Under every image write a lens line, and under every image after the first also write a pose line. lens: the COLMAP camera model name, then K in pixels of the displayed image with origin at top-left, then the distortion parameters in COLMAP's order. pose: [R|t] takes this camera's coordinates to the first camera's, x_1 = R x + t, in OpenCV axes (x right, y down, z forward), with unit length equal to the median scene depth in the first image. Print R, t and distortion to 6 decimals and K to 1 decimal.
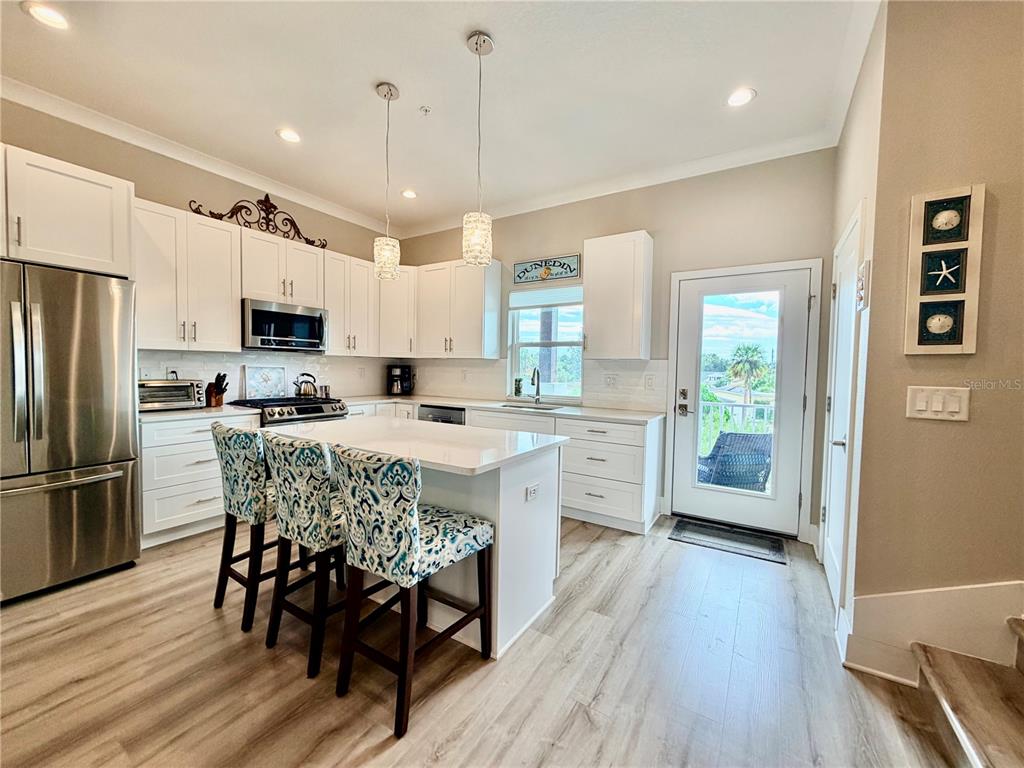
lens RADIAL K [[404.1, 0, 512.0], [0, 404.1, 384.0], [0, 0, 1]] dist [0.015924, -0.000083]
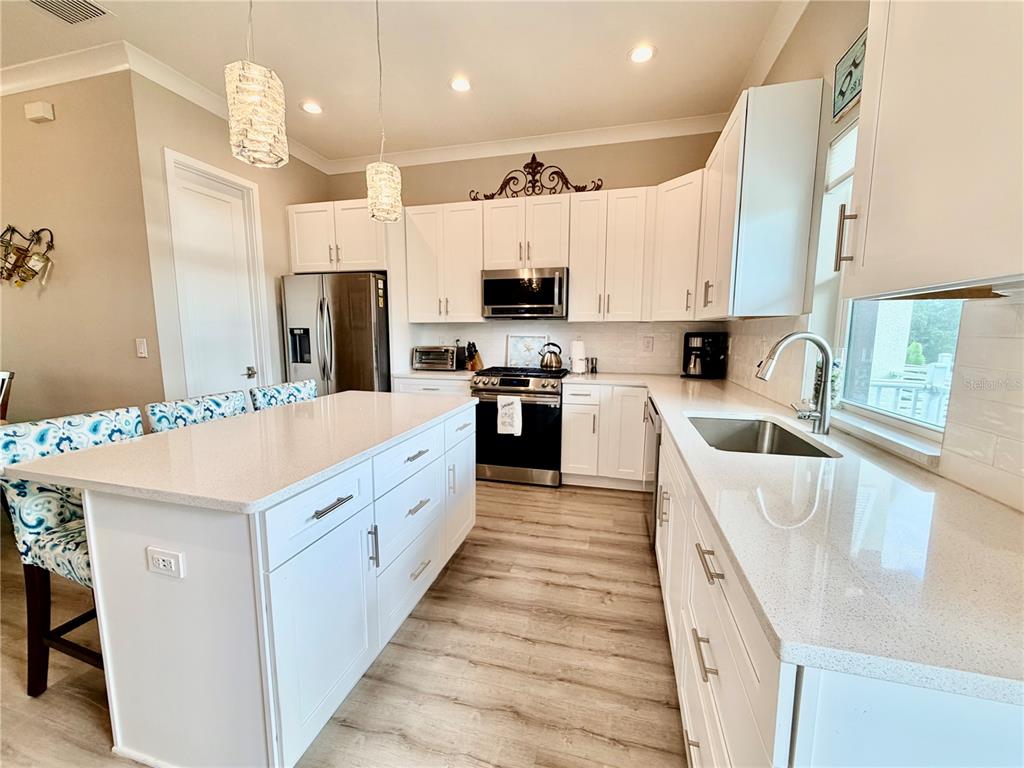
lens RADIAL K [[412.7, 0, 512.0], [0, 412.7, 384.0], [0, 0, 1]] dist [0.006316, -0.000093]
pose [[0.297248, 0.107664, -0.948711, 0.389359], [-0.038727, 0.994164, 0.100688, -0.026995], [0.954014, 0.006812, 0.299683, 0.713136]]
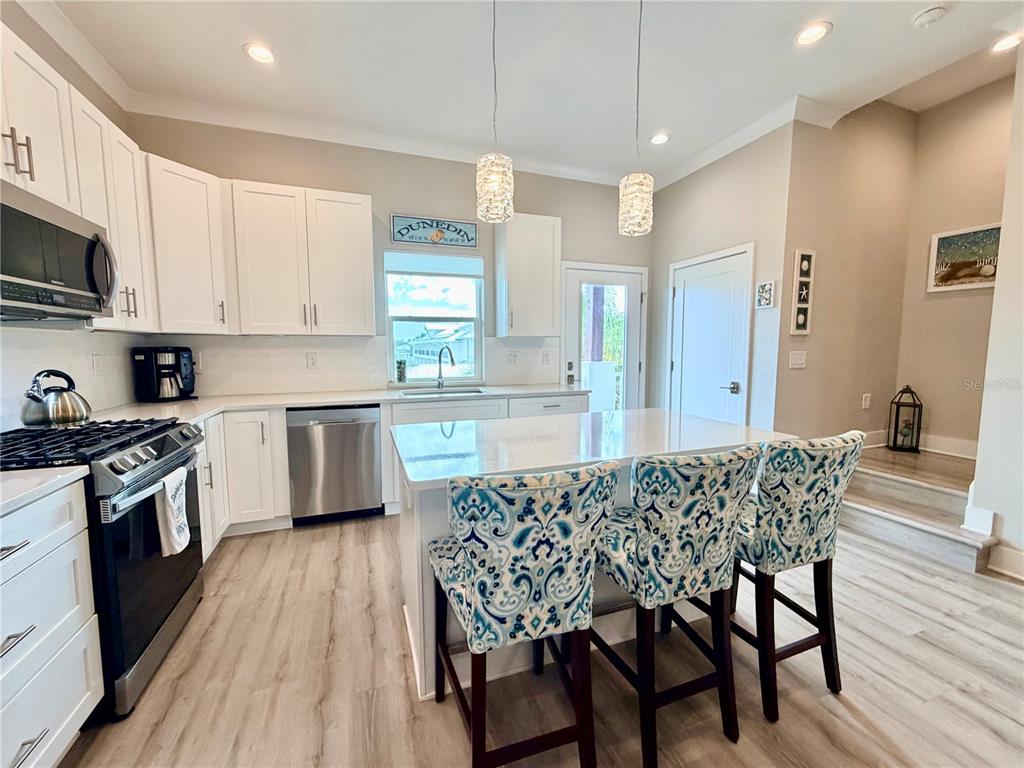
lens RADIAL K [[409.5, 0, 507.3], [0, 409.5, 372.9], [0, 0, 1]] dist [0.001015, -0.000058]
pose [[0.626397, -0.070624, 0.776298, -0.604703], [0.045852, 0.997501, 0.053749, -0.027811], [-0.778154, 0.001926, 0.628070, 0.394104]]
